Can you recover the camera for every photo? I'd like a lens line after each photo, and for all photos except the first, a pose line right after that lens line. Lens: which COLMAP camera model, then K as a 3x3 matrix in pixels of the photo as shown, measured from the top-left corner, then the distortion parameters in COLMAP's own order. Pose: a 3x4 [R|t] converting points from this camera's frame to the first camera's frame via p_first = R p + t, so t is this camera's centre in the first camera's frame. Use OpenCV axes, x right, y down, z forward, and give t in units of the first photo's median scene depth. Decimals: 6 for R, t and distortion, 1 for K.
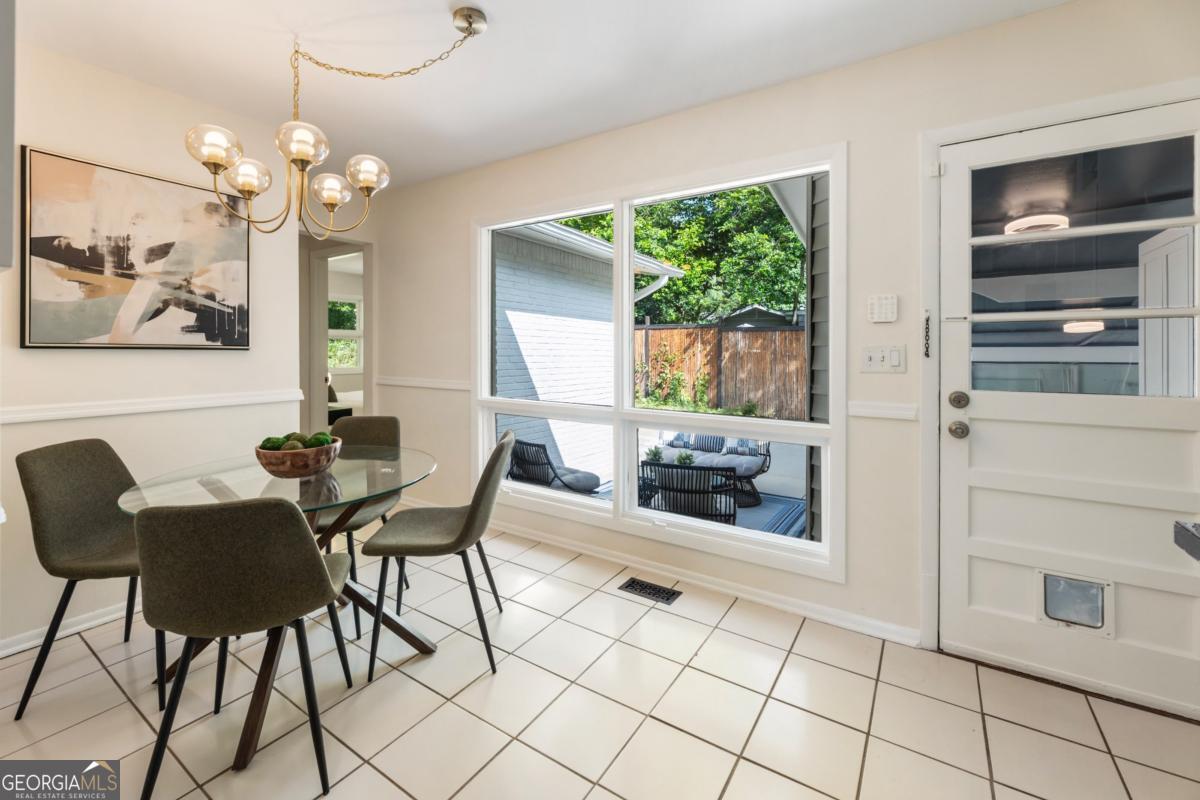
lens RADIAL K [[495.1, 0, 599.4], [0, 495.1, 345.9], [0, 0, 1]] dist [-0.008390, 0.000283]
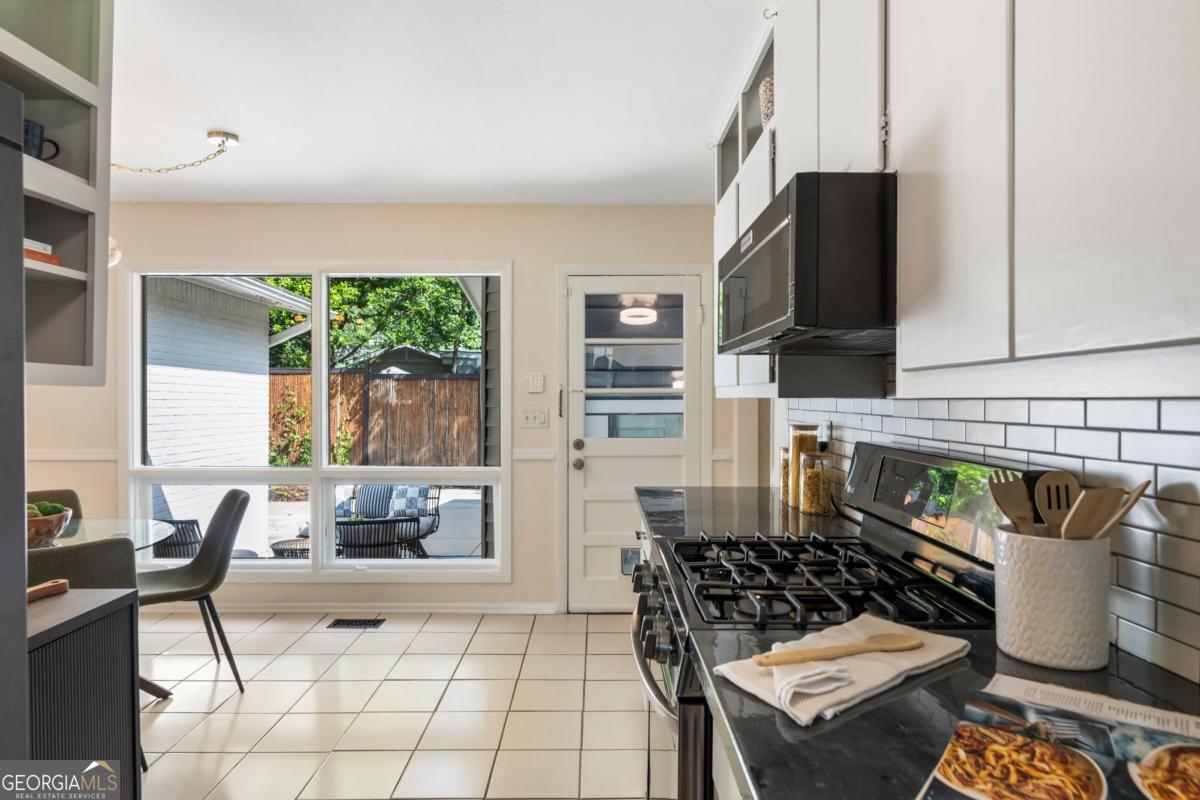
lens RADIAL K [[721.8, 0, 600.1], [0, 721.8, 397.6], [0, 0, 1]] dist [0.002841, 0.000574]
pose [[0.831541, -0.003818, 0.555450, -0.340720], [-0.002198, 0.999946, 0.010165, -0.043573], [-0.555458, -0.009673, 0.831488, -0.668248]]
